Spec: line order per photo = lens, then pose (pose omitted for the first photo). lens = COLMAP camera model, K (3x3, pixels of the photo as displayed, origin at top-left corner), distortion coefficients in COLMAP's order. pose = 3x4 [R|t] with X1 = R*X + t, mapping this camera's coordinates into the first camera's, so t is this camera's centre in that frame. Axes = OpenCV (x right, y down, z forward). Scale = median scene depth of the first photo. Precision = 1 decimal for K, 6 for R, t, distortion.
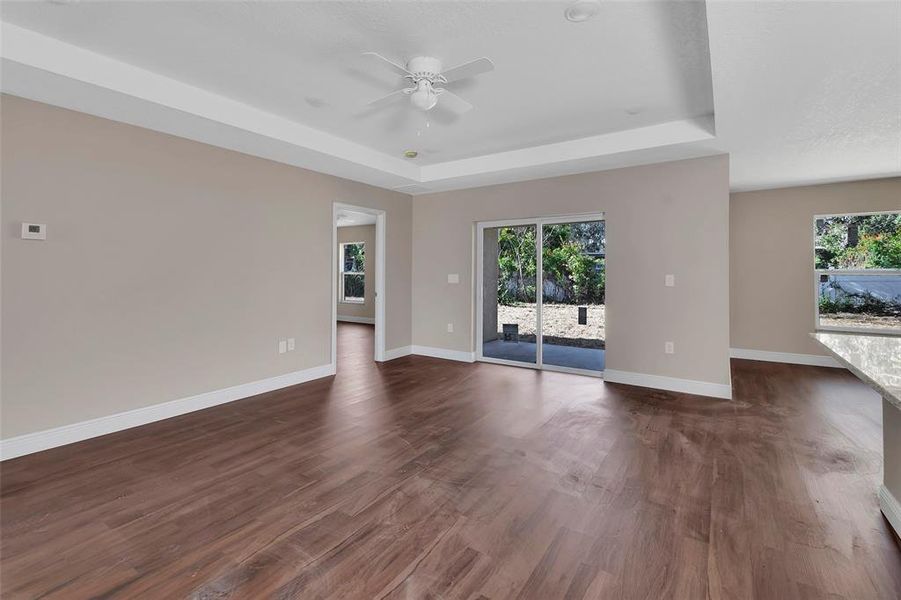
lens RADIAL K [[415.1, 0, 444.7], [0, 415.1, 271.1], [0, 0, 1]] dist [0.003650, -0.000848]
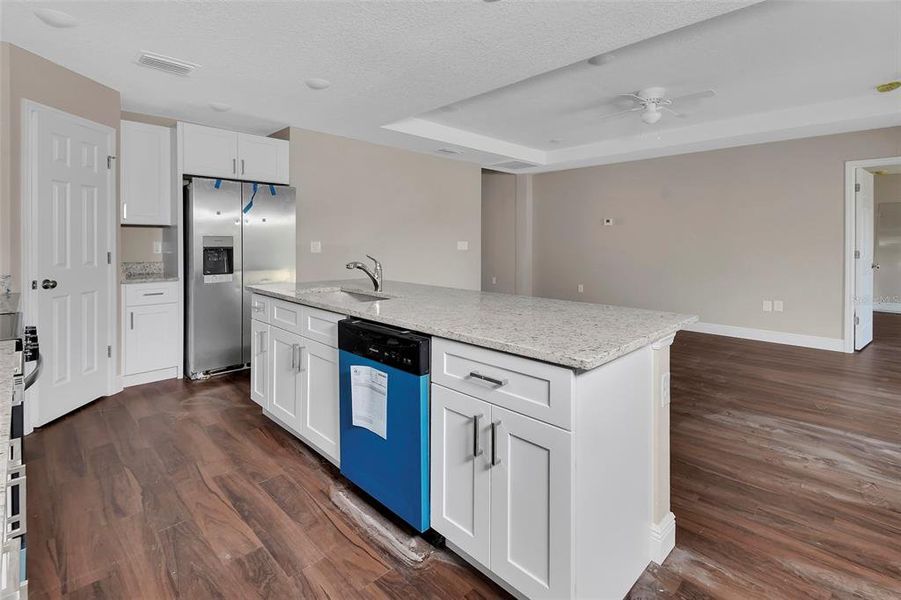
lens RADIAL K [[426.9, 0, 435.8], [0, 426.9, 239.6], [0, 0, 1]] dist [0.034630, -0.025142]
pose [[-0.212511, -0.000744, -0.977158, 1.526353], [-0.000002, 1.000000, -0.000761, 0.002760], [0.977159, -0.000160, -0.212511, 0.578774]]
